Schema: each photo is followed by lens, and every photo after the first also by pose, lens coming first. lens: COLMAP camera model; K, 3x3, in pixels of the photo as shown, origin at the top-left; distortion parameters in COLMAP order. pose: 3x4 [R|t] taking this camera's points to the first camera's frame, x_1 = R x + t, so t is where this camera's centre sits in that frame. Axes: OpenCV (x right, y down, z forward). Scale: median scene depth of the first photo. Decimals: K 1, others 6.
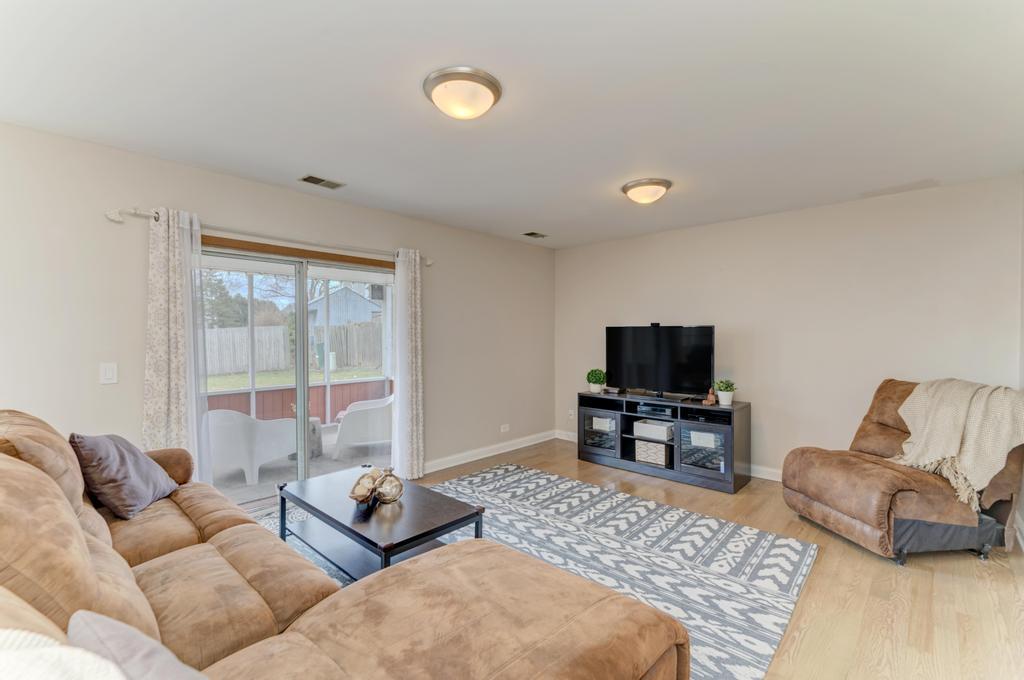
lens RADIAL K [[459.1, 0, 506.7], [0, 459.1, 342.4], [0, 0, 1]] dist [0.010536, -0.001734]
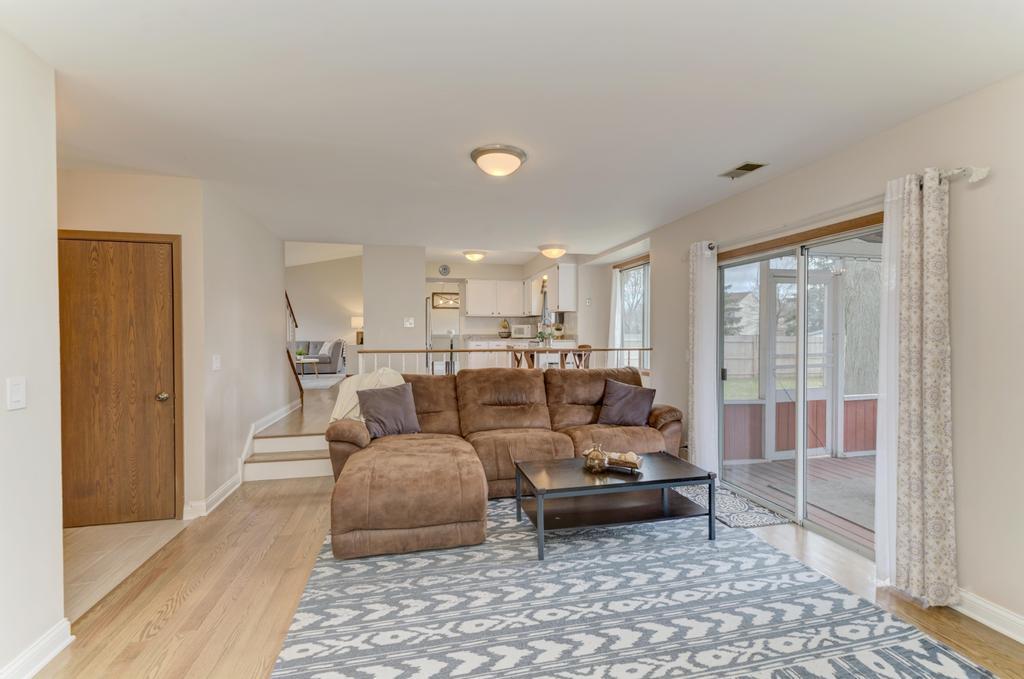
lens RADIAL K [[459.1, 0, 516.2], [0, 459.1, 336.4], [0, 0, 1]] dist [0.010536, -0.001734]
pose [[-0.564854, 0.007056, -0.825161, 0.552358], [-0.010563, 0.999820, 0.015780, -0.013577], [0.825123, 0.017630, -0.564678, 0.983216]]
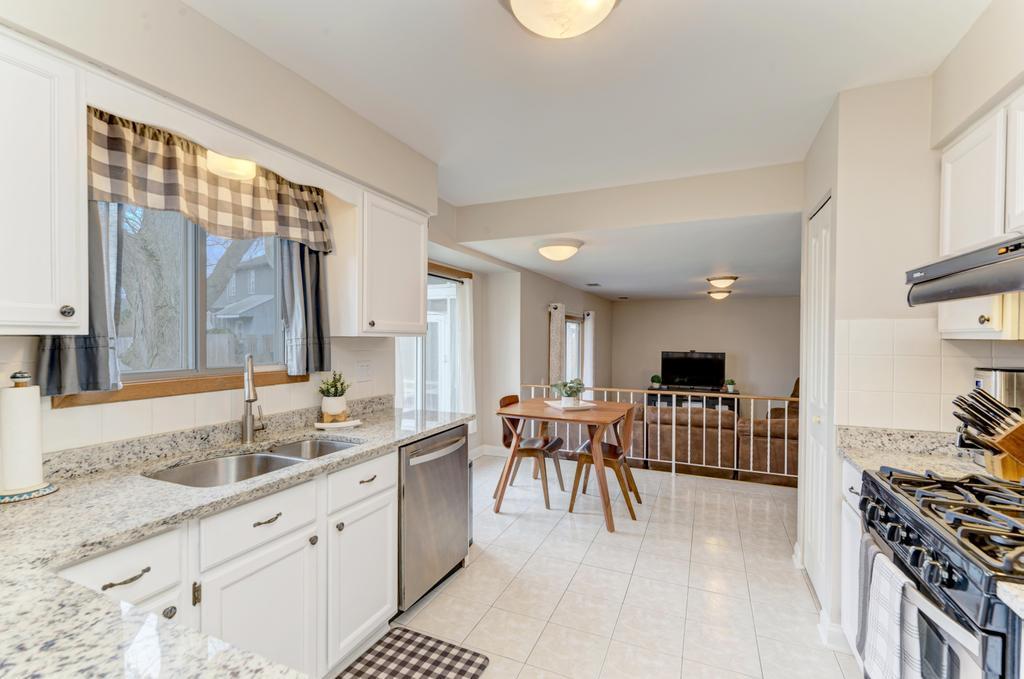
lens RADIAL K [[459.1, 0, 511.8], [0, 459.1, 343.0], [0, 0, 1]] dist [0.010536, -0.001734]
pose [[0.943807, 0.002411, 0.330489, -1.170452], [-0.001234, 0.999992, -0.003770, -0.075057], [-0.330495, 0.003150, 0.943802, -0.634669]]
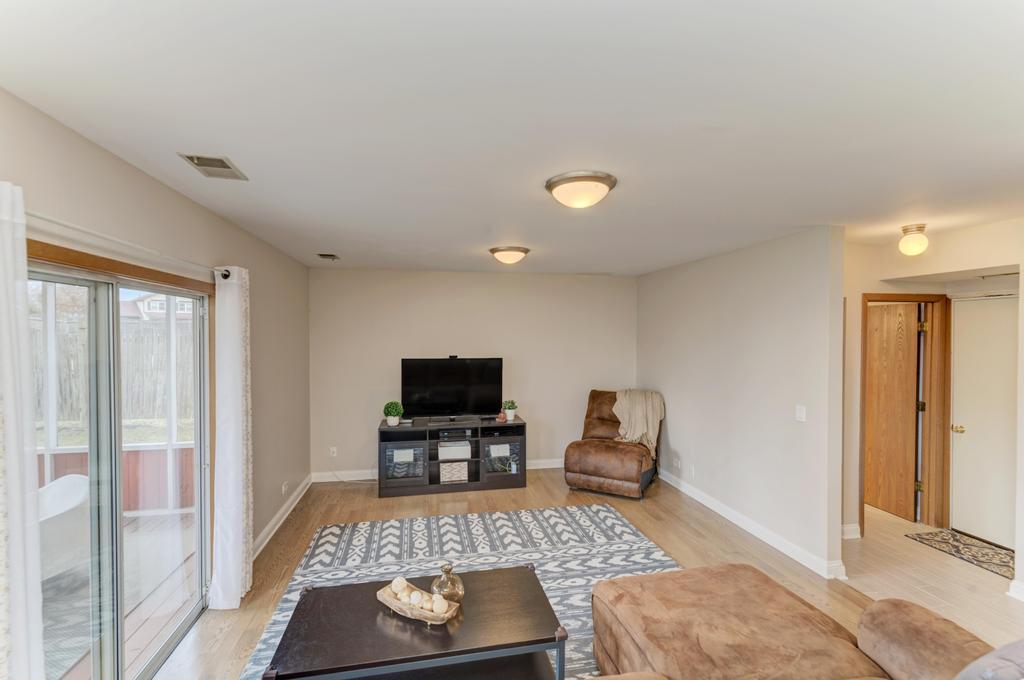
lens RADIAL K [[455.6, 0, 520.8], [0, 455.6, 340.0], [0, 0, 1]] dist [0.017850, 0.000062]
pose [[0.573092, -0.011159, 0.819415, -0.572628], [0.013104, 0.999904, 0.004452, -0.095890], [-0.819386, 0.008186, 0.573183, 0.260522]]
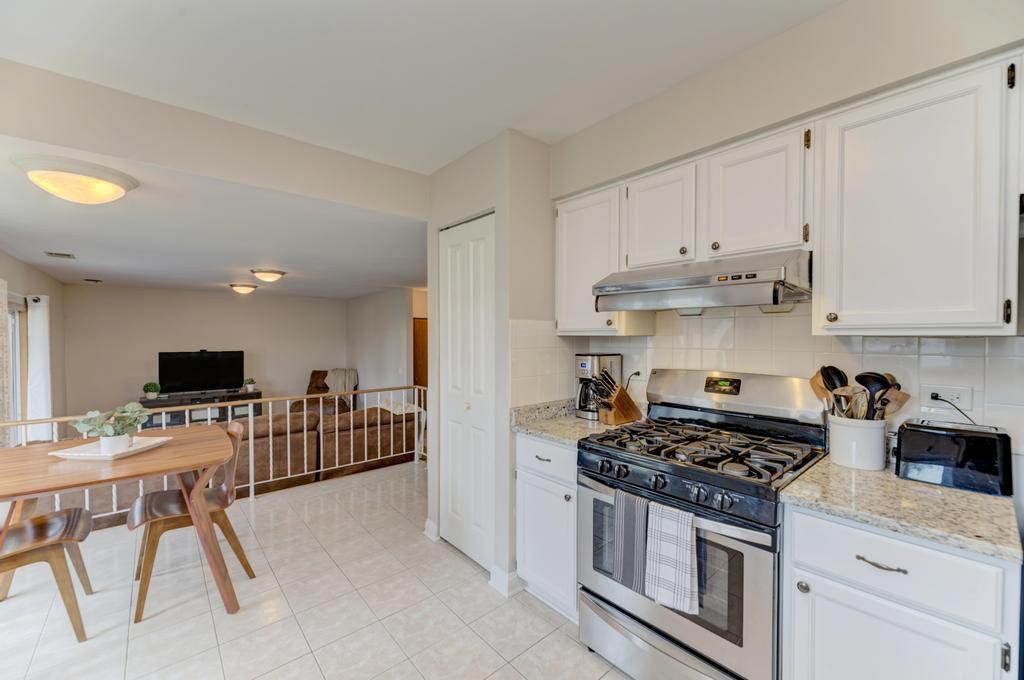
lens RADIAL K [[412.0, 0, 517.0], [0, 412.0, 343.3], [0, 0, 1]] dist [0.000846, -0.000021]
pose [[0.110576, -0.018328, 0.993699, -1.198858], [0.017541, 0.999710, 0.016487, -0.081014], [-0.993713, 0.015608, 0.110866, -0.343159]]
